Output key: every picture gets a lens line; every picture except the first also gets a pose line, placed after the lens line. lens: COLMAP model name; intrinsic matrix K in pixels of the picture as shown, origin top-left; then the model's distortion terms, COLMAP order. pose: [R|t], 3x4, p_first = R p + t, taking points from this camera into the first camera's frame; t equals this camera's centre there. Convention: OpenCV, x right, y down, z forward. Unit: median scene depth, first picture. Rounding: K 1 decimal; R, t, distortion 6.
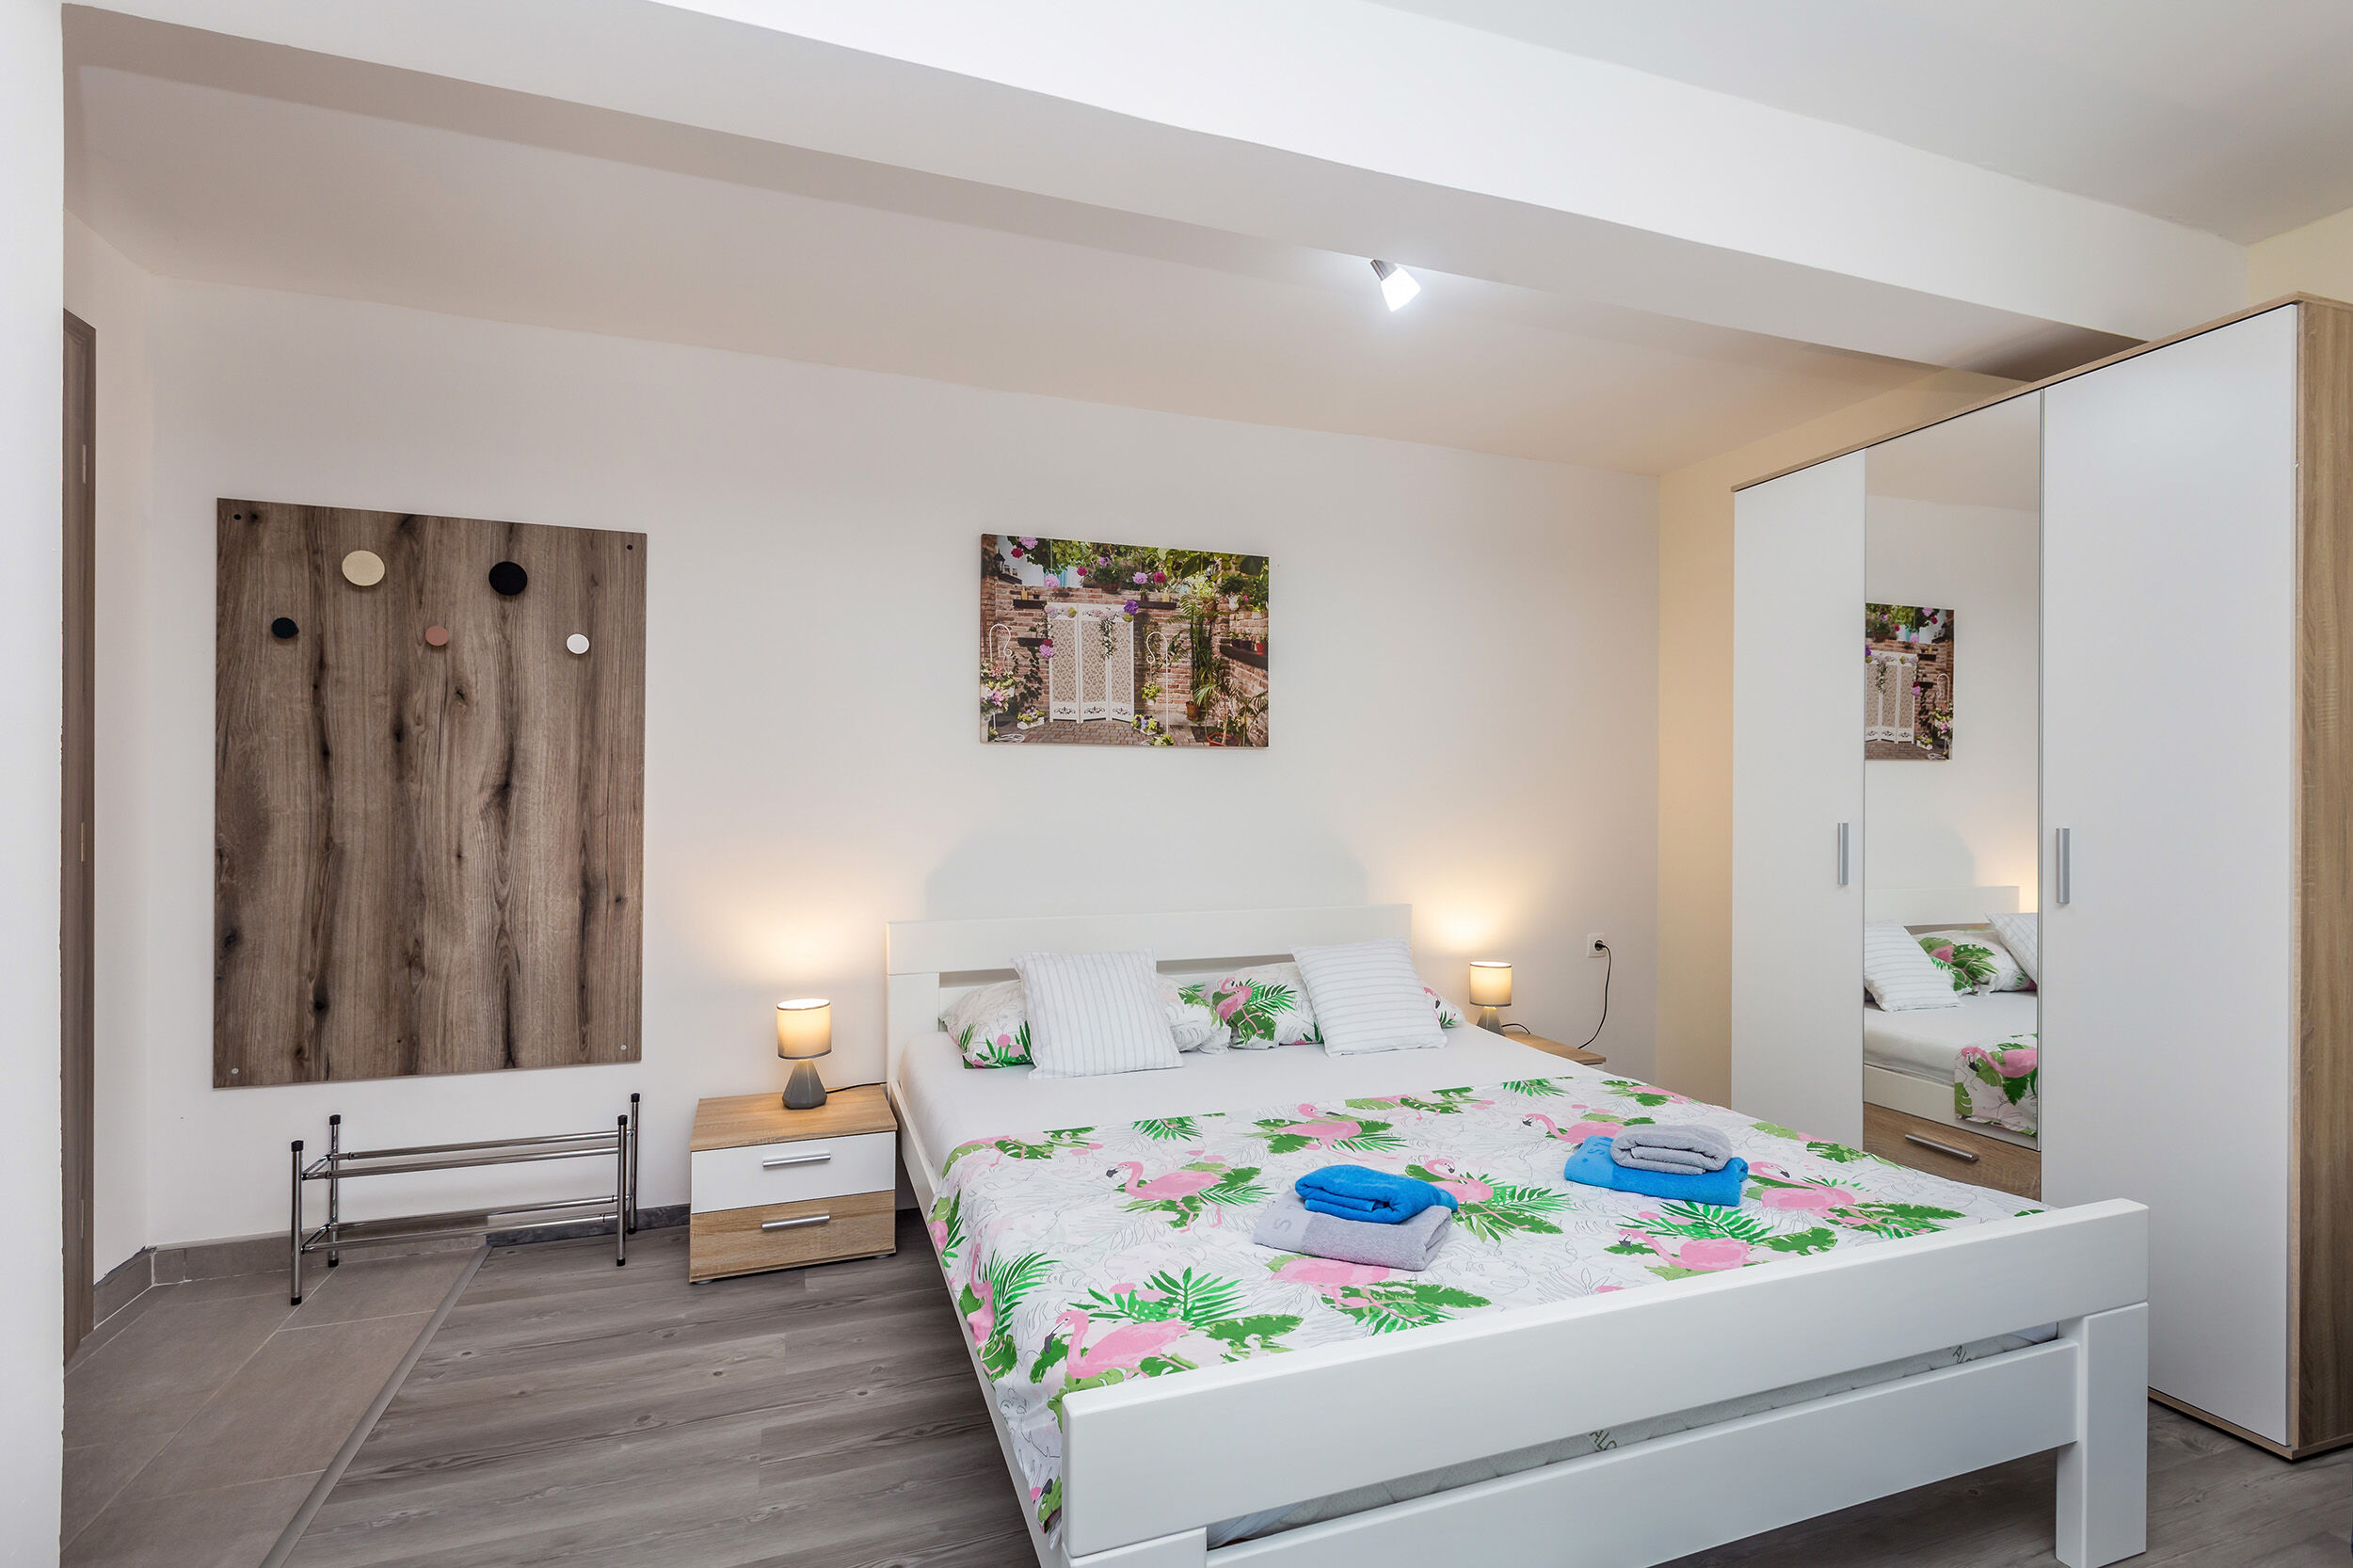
lens RADIAL K [[1069.4, 0, 1180.8], [0, 1069.4, 808.2], [0, 0, 1]] dist [0.003677, -0.000099]
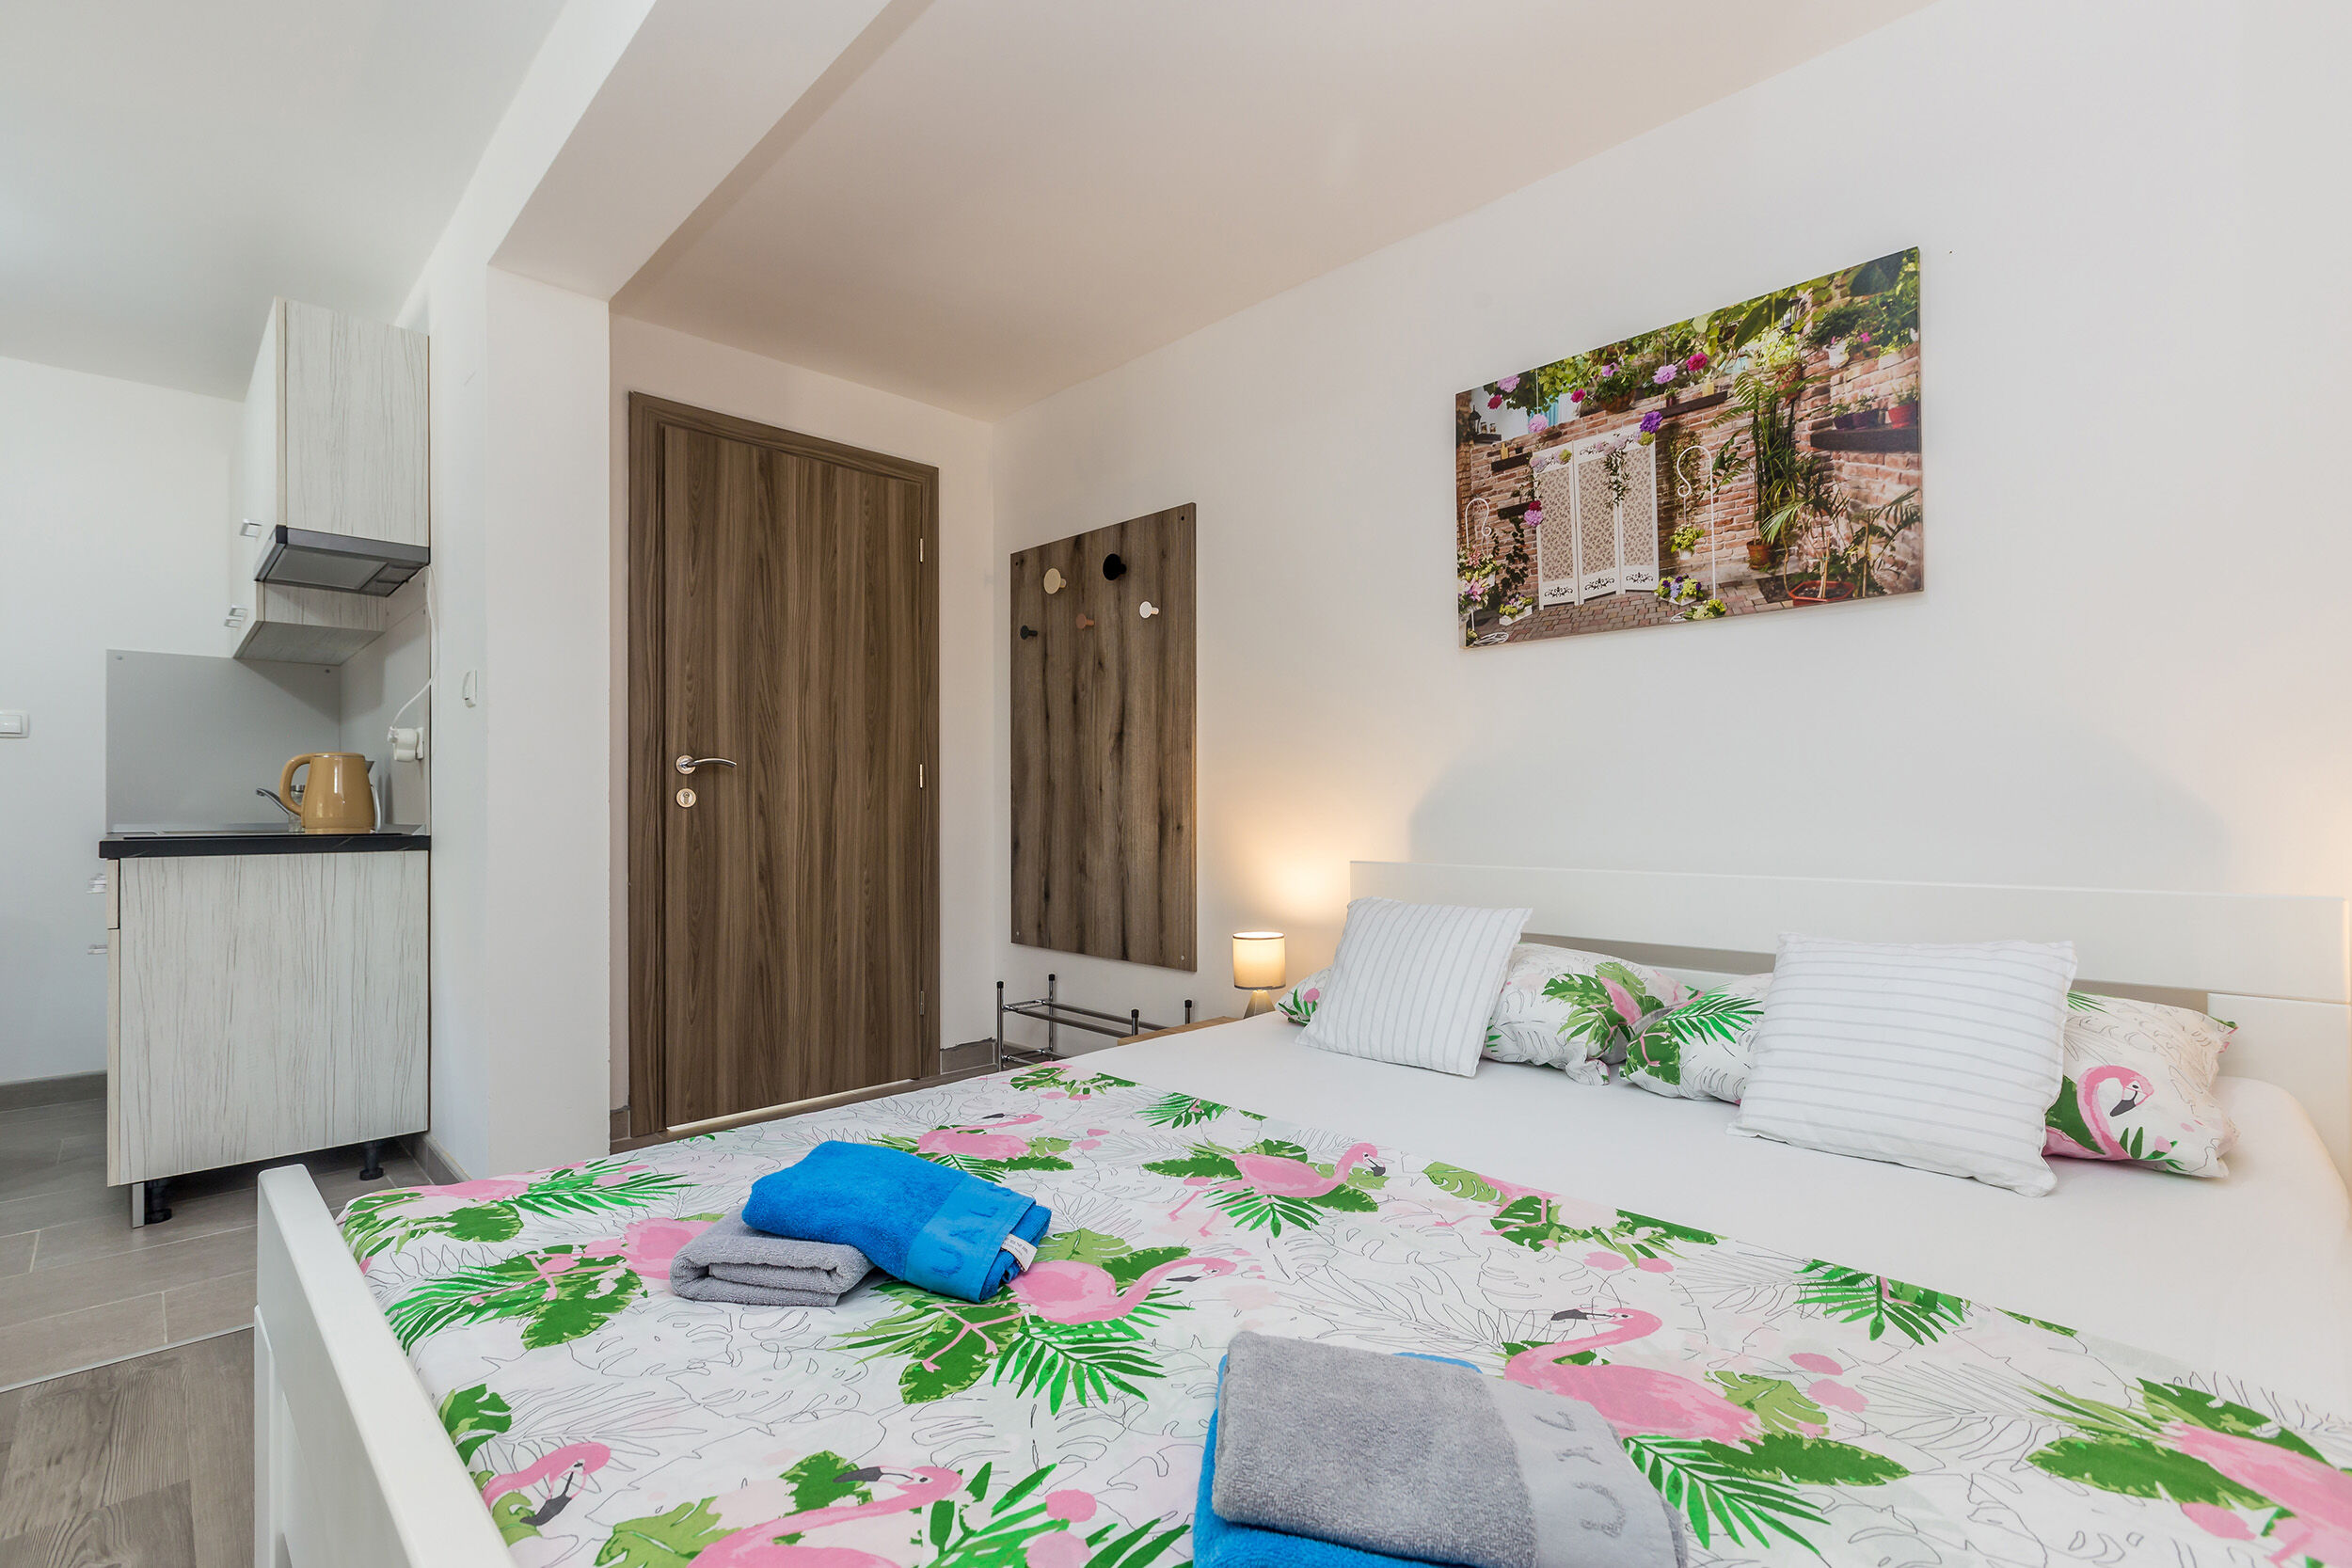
lens RADIAL K [[1068.8, 0, 1230.0], [0, 1068.8, 799.0], [0, 0, 1]] dist [0.003677, -0.000099]
pose [[0.437138, -0.016546, -0.899242, 0.541101], [-0.002471, 0.999805, -0.019597, 0.079829], [0.899391, 0.010788, 0.437012, 0.569973]]
